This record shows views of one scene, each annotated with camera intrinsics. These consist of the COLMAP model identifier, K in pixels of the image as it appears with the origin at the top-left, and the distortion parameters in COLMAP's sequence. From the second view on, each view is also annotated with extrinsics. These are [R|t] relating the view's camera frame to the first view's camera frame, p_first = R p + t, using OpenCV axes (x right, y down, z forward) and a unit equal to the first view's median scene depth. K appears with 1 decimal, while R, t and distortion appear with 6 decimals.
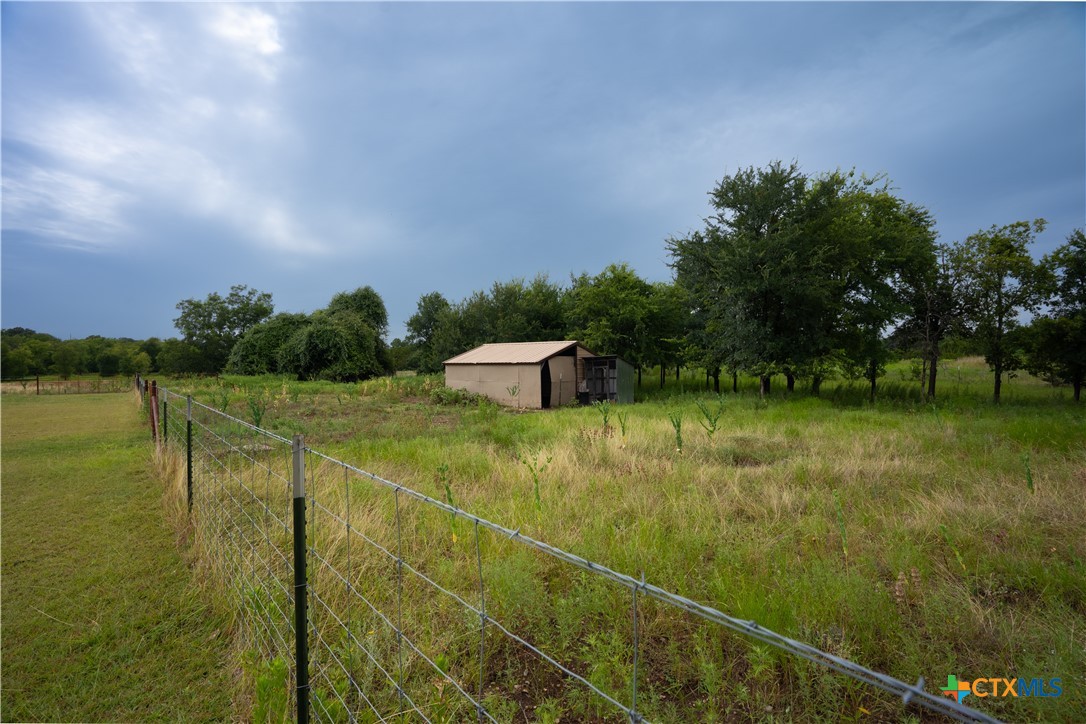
lens RADIAL K [[506.3, 0, 548.3], [0, 506.3, 363.9], [0, 0, 1]] dist [-0.064729, 0.024629]
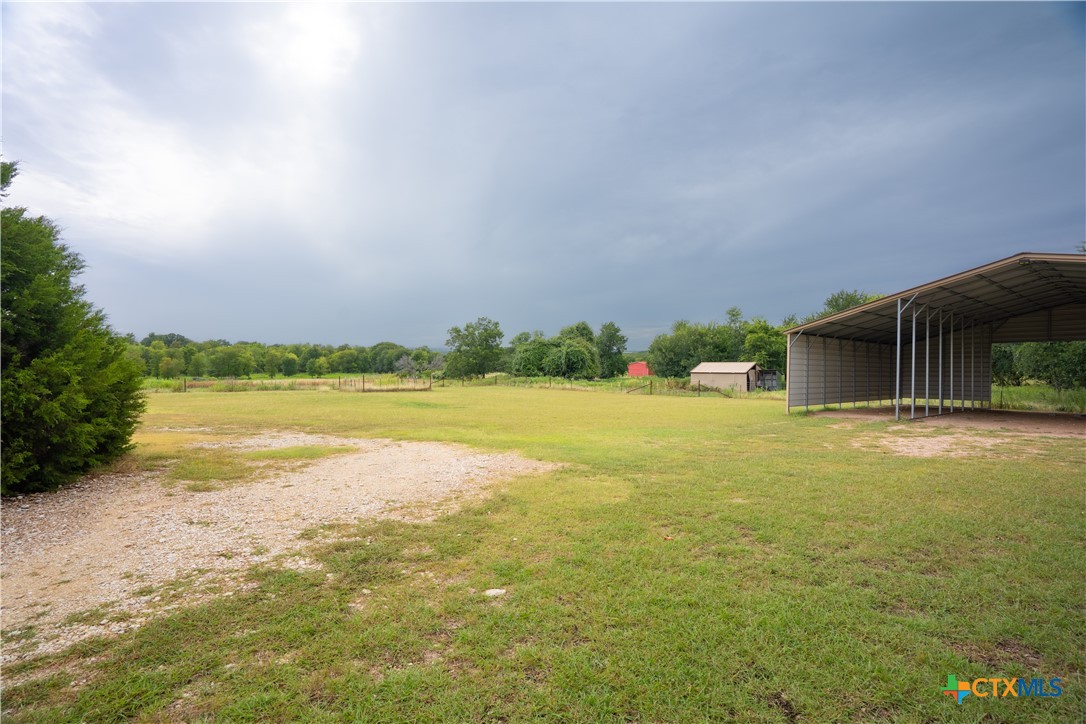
lens RADIAL K [[506.3, 0, 548.3], [0, 506.3, 363.9], [0, 0, 1]] dist [-0.064729, 0.024629]
pose [[0.996743, 0.006152, -0.080407, -0.637563], [-0.006361, 0.999977, -0.002346, -0.027202], [0.080391, 0.002850, 0.996759, -1.171382]]
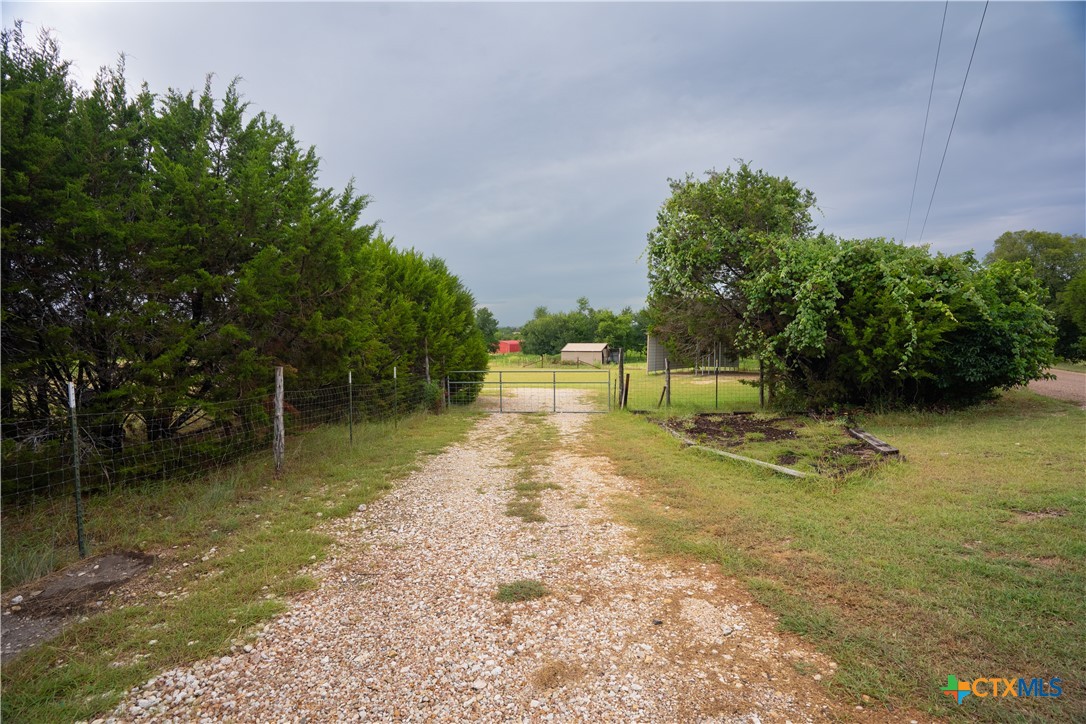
lens RADIAL K [[506.3, 0, 548.3], [0, 506.3, 363.9], [0, 0, 1]] dist [-0.064729, 0.024629]
pose [[0.969835, -0.007106, 0.243660, -0.978685], [-0.003882, 0.998998, 0.044584, -0.054775], [-0.243733, -0.044185, 0.968835, -1.755783]]
